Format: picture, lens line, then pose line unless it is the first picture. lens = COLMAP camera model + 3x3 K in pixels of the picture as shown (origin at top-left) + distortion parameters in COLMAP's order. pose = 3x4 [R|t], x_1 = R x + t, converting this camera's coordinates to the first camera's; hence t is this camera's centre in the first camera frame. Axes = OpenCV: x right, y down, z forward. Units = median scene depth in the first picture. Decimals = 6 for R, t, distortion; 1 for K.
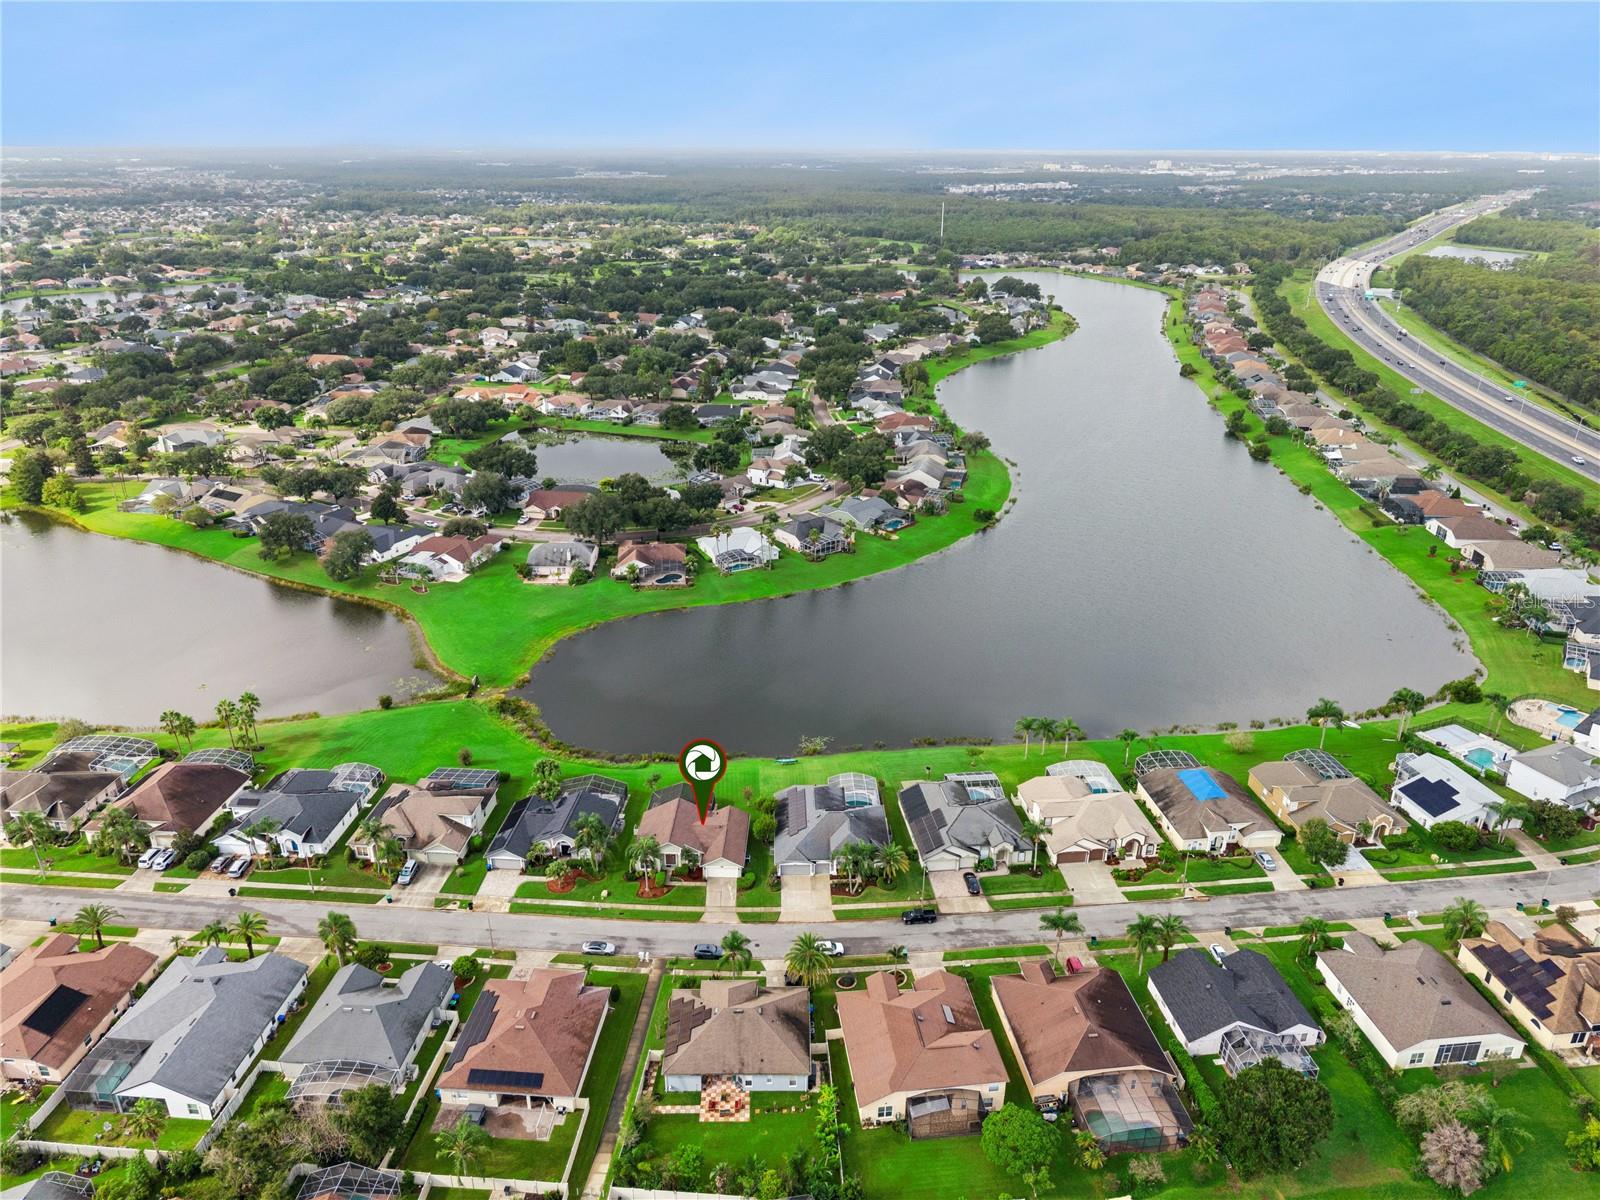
lens RADIAL K [[1051.5, 0, 790.9], [0, 1051.5, 608.9], [0, 0, 1]] dist [0.039359, -0.046739]
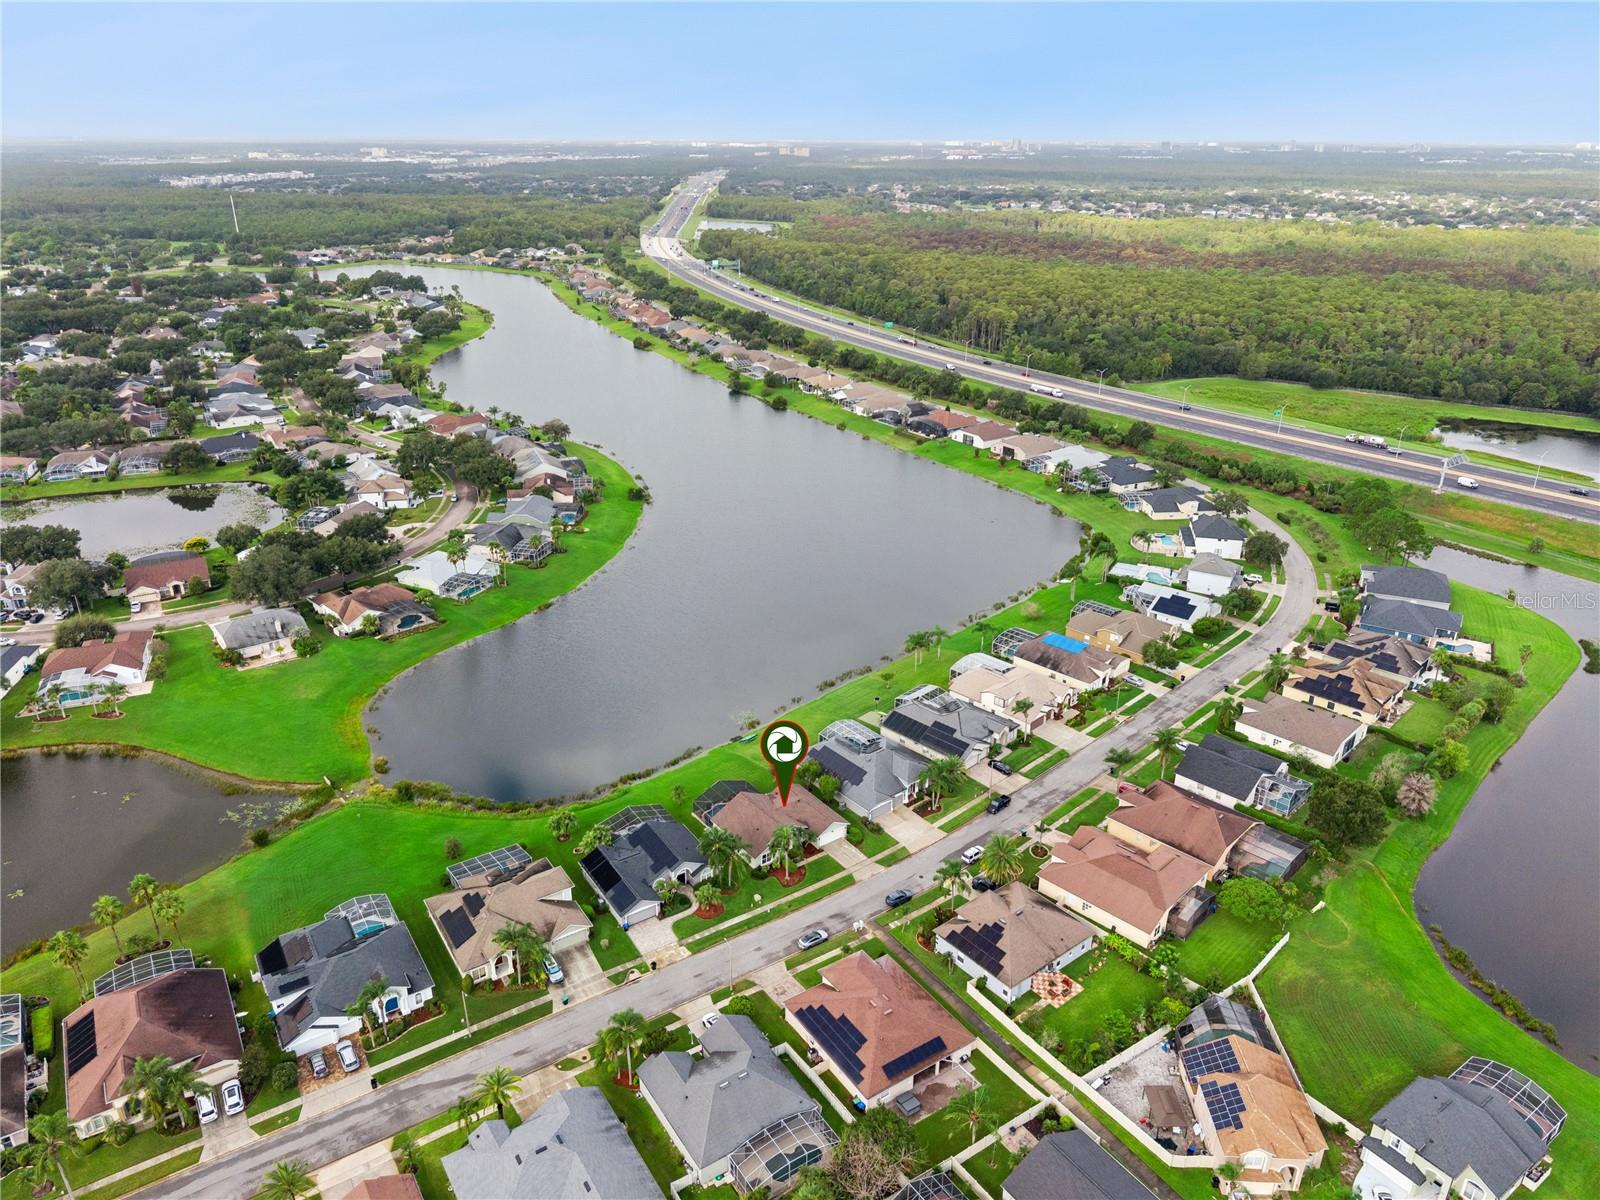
lens RADIAL K [[1074.5, 0, 800.0], [0, 1074.5, 600.0], [0, 0, 1]] dist [0.056477, -0.078144]
pose [[0.793788, -0.240969, 0.558421, -0.482512], [0.243945, 0.967215, 0.070607, -0.041137], [-0.557128, 0.080177, 0.826547, 0.108253]]
